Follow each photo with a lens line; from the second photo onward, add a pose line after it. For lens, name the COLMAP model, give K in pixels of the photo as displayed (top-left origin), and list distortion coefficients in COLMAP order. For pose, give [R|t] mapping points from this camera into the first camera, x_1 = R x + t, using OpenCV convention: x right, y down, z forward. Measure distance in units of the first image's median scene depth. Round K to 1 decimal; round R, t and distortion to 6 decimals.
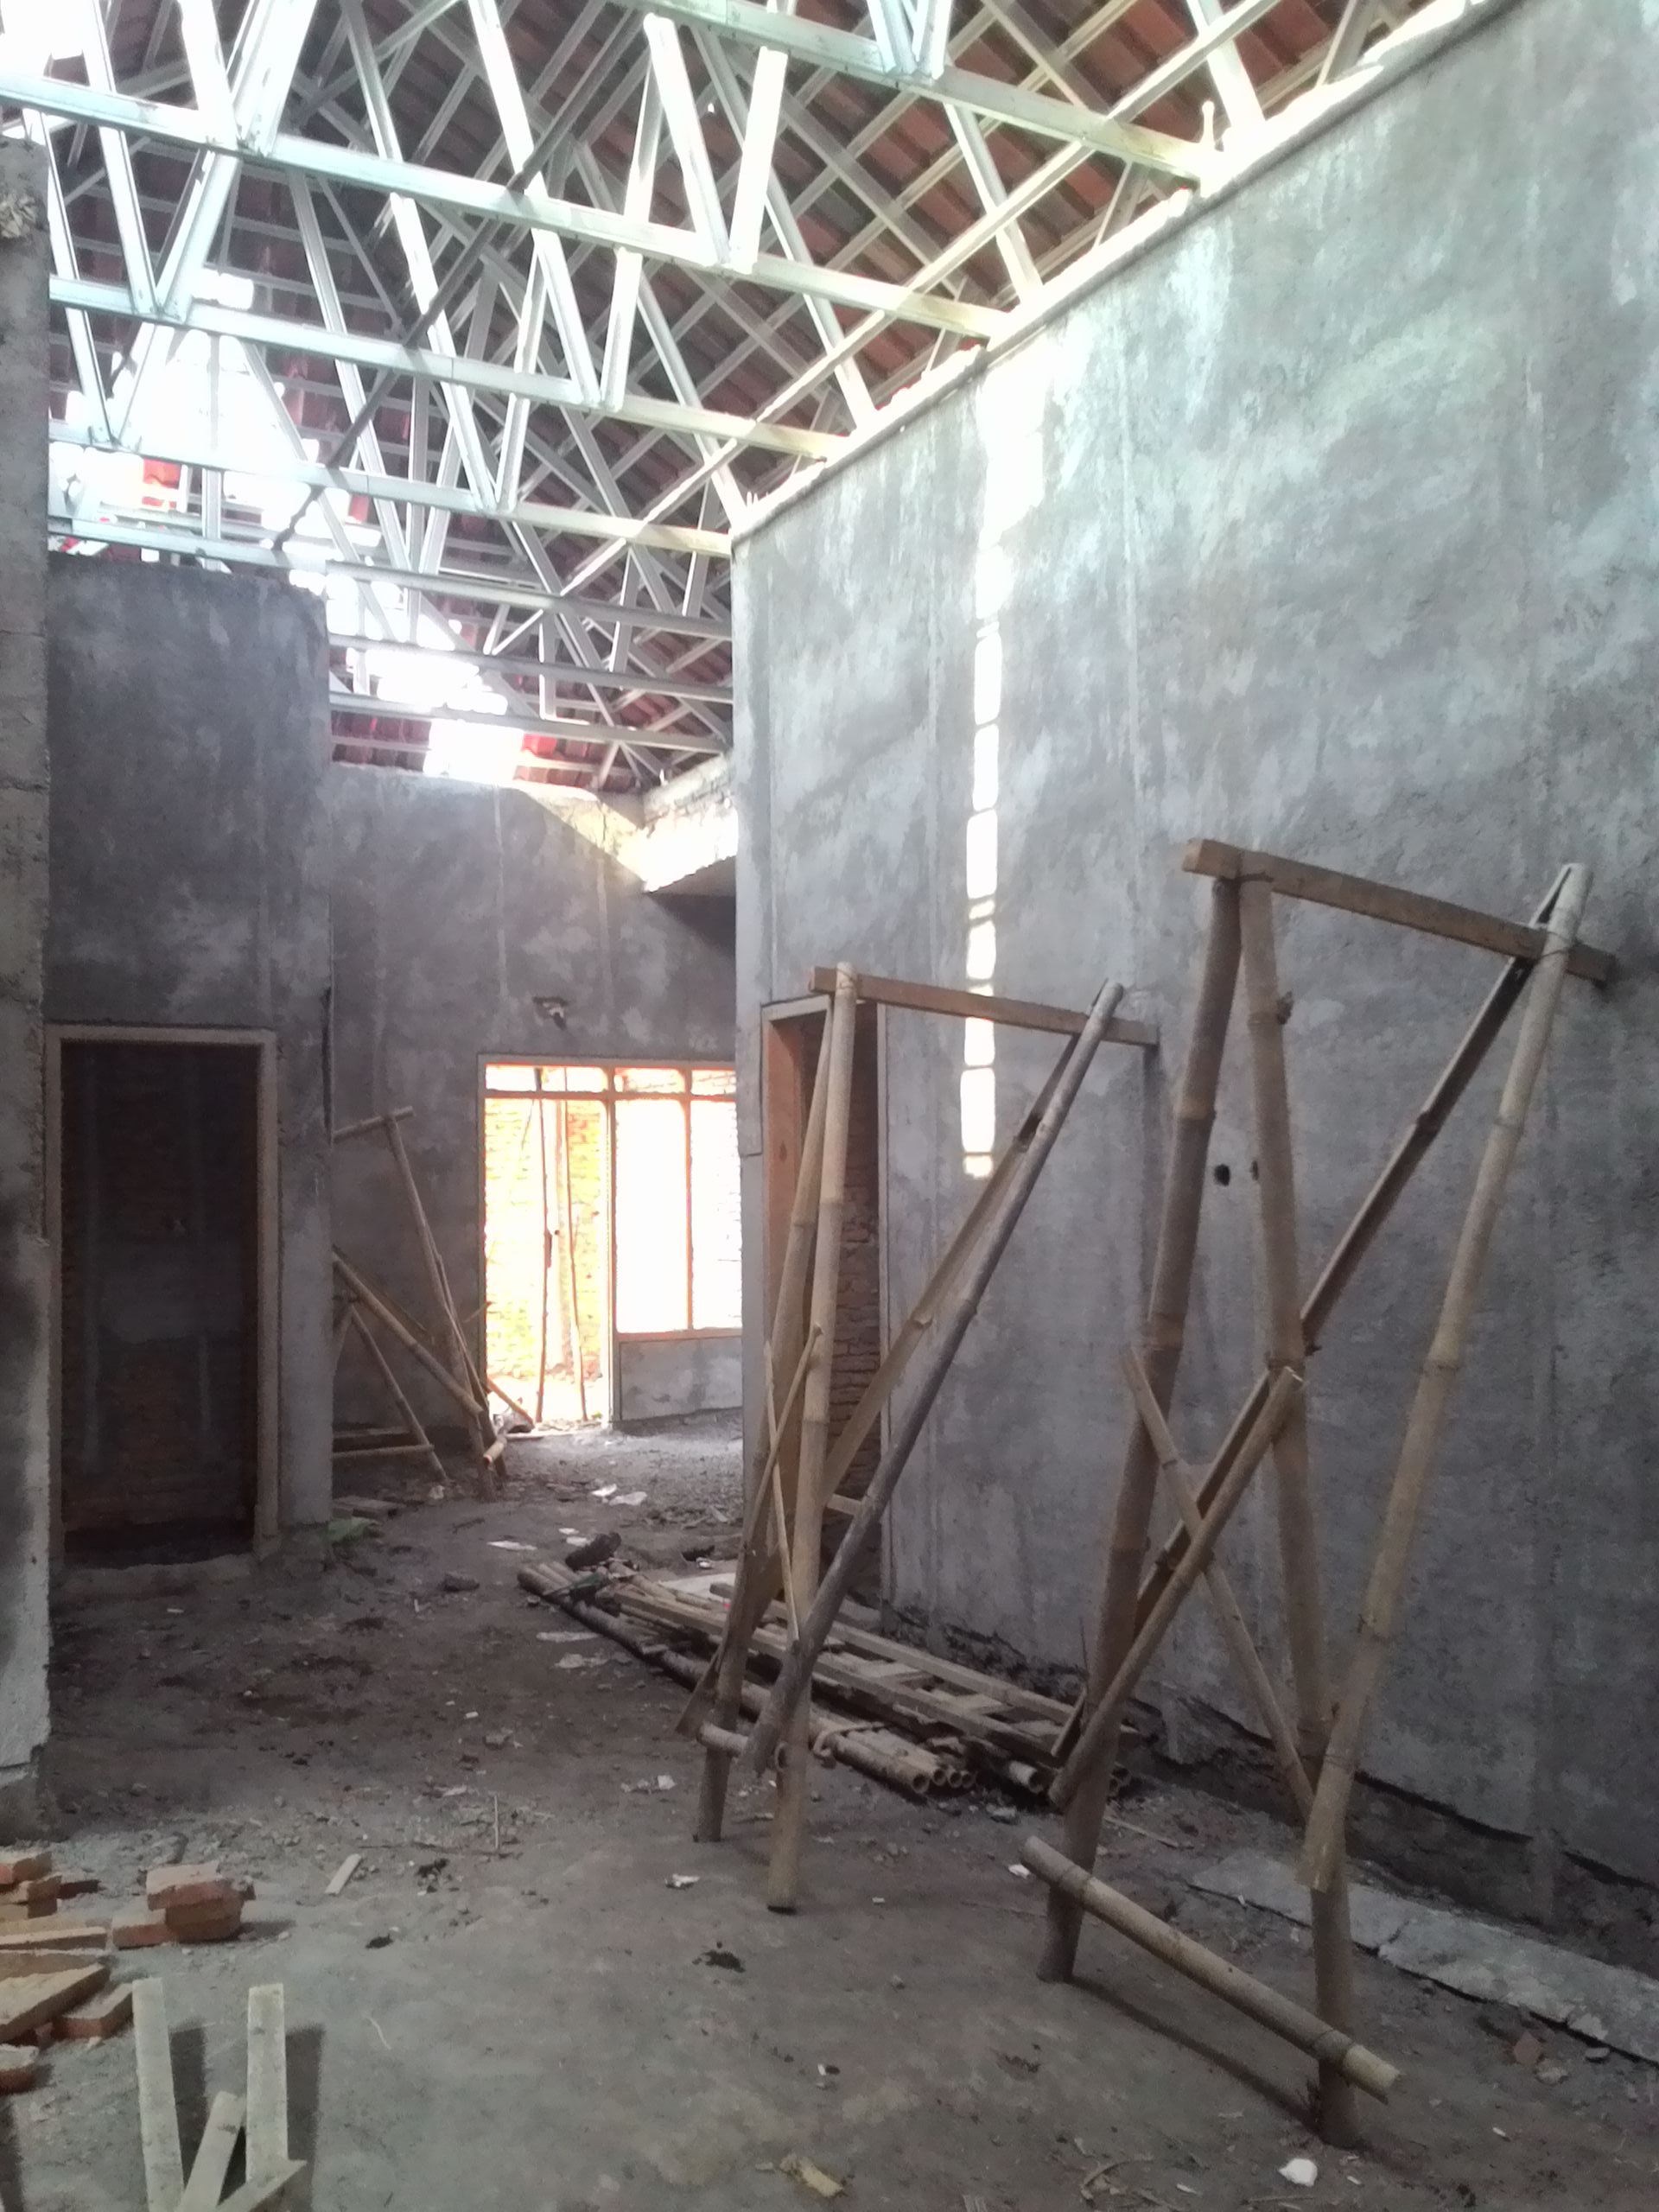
lens RADIAL K [[1828.3, 0, 829.5], [0, 1828.3, 1106.0], [0, 0, 1]] dist [0.065194, -0.114720]
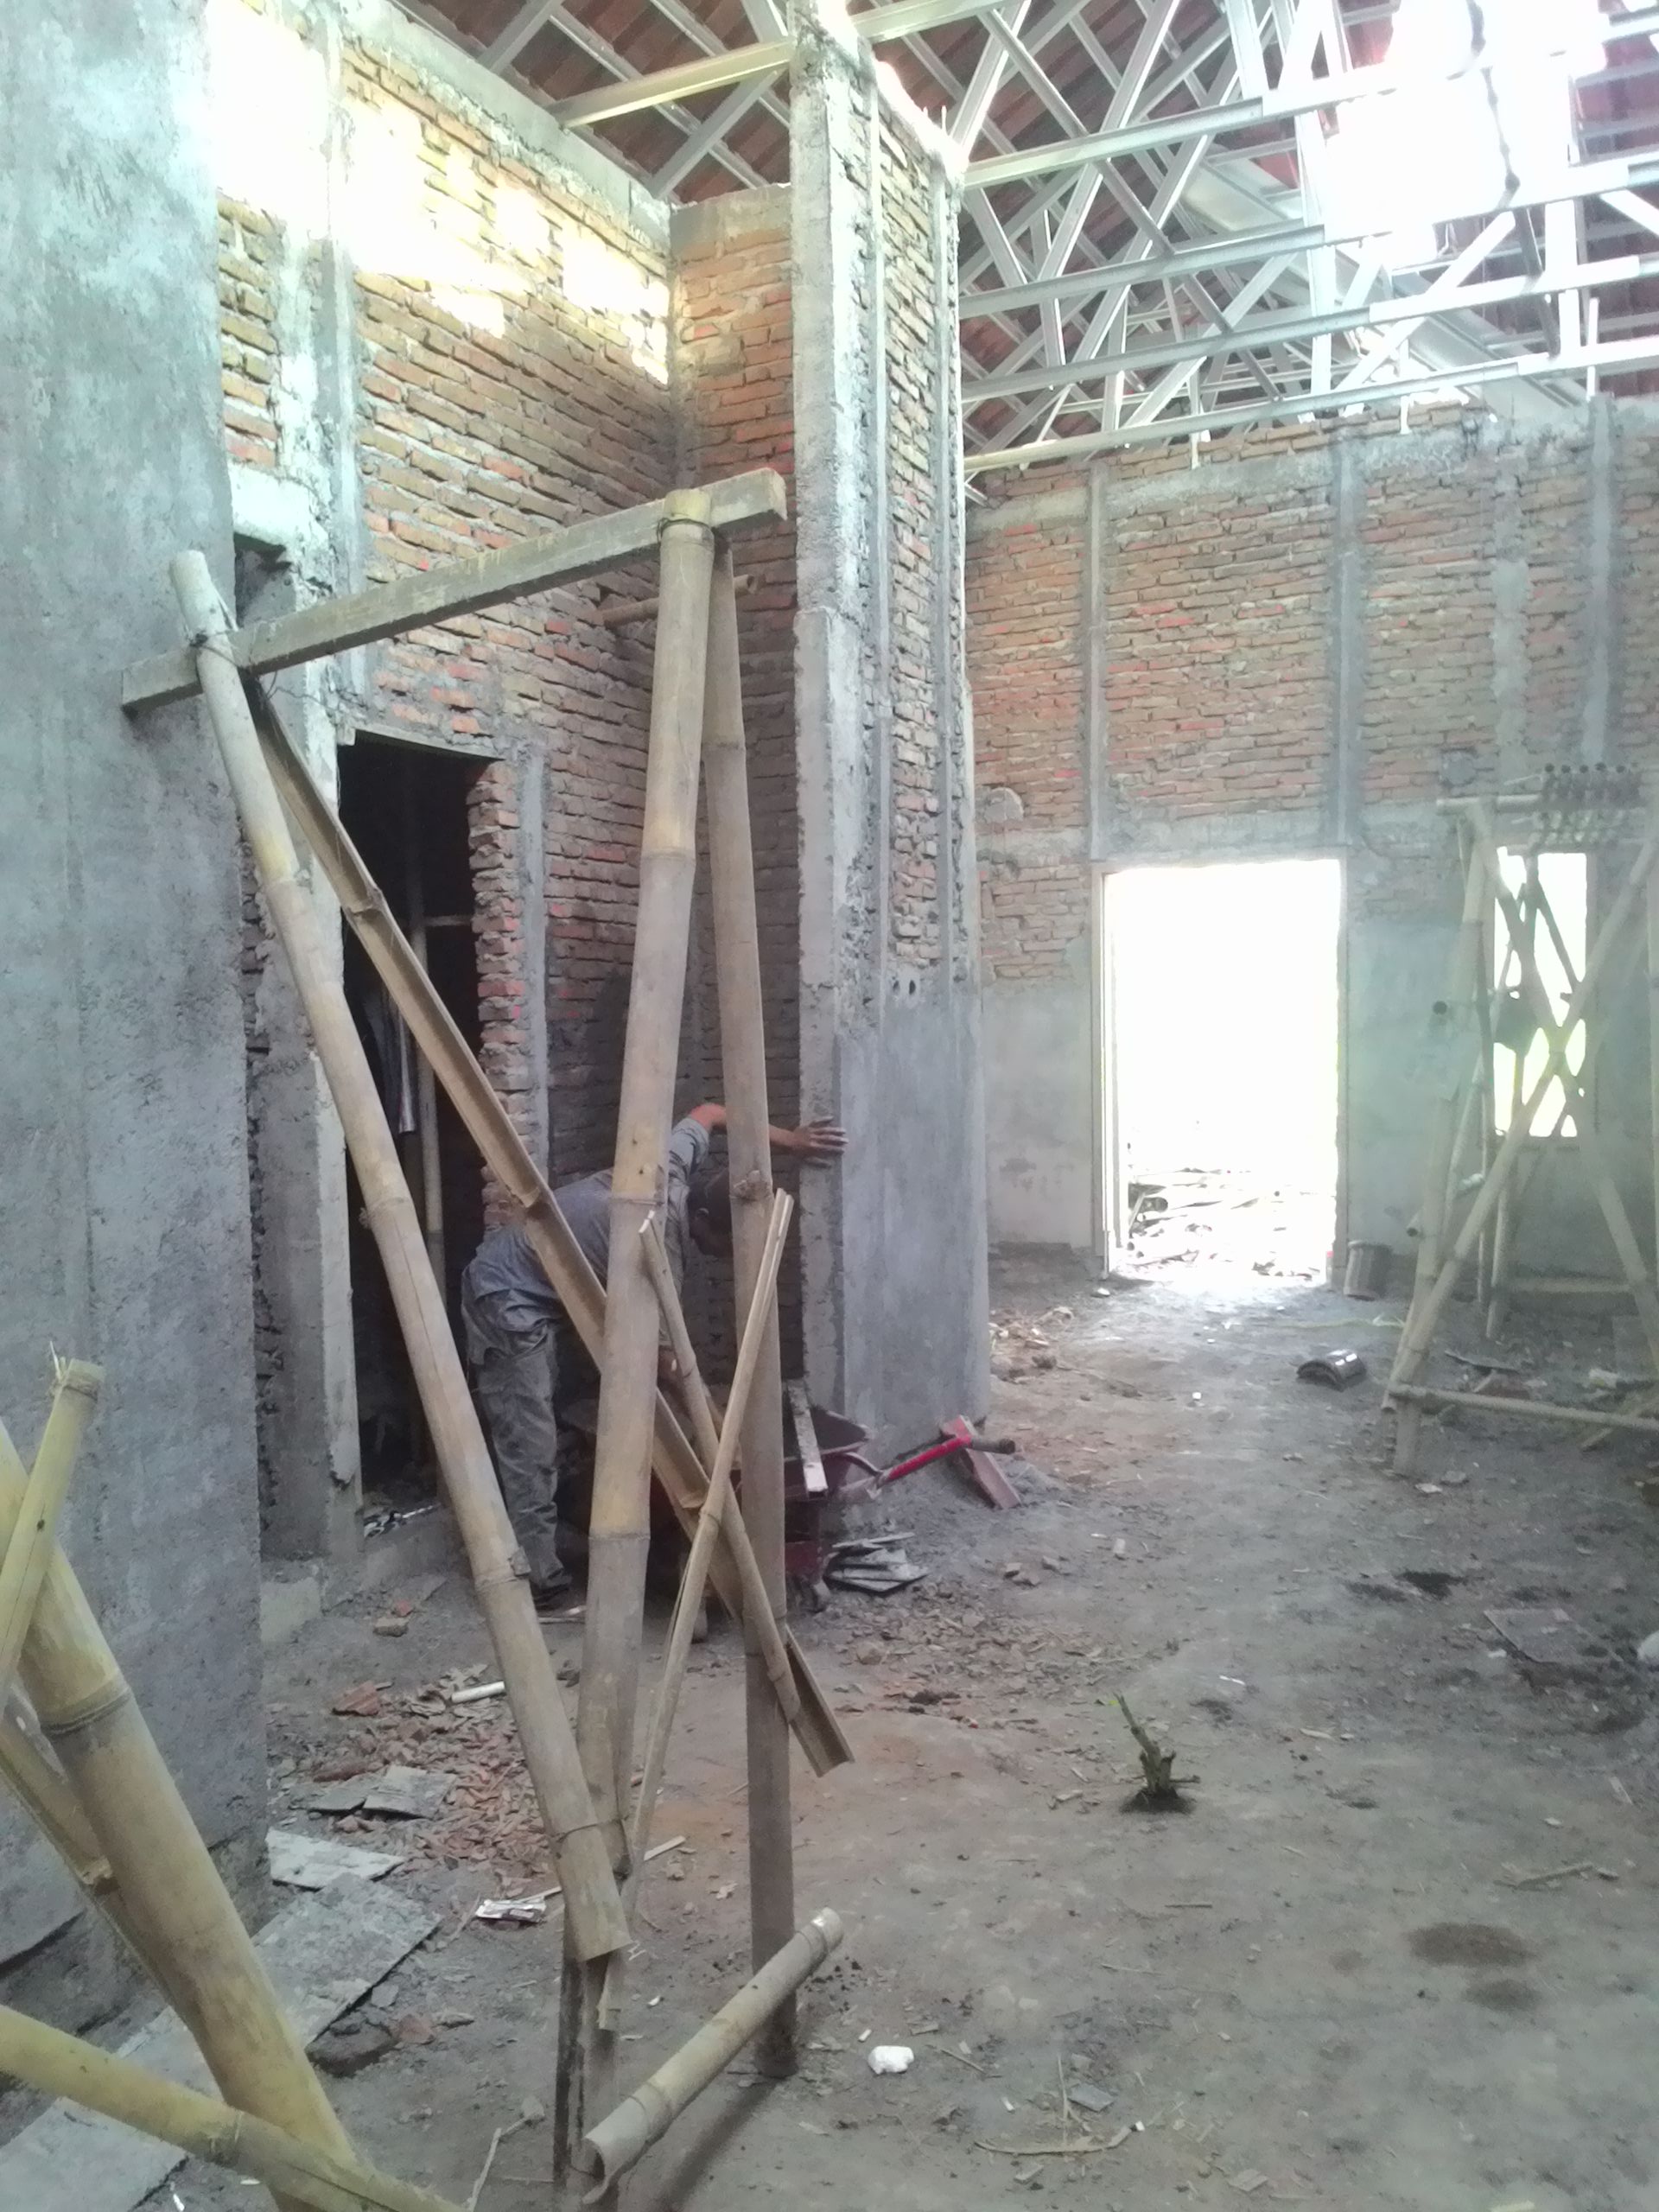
lens RADIAL K [[1828.3, 0, 829.5], [0, 1828.3, 1106.0], [0, 0, 1]] dist [0.065194, -0.114720]
pose [[-0.568438, -0.024047, 0.822375, -0.351733], [-0.025188, 0.999613, 0.011818, 0.074806], [-0.822341, -0.013996, -0.568823, 1.173672]]
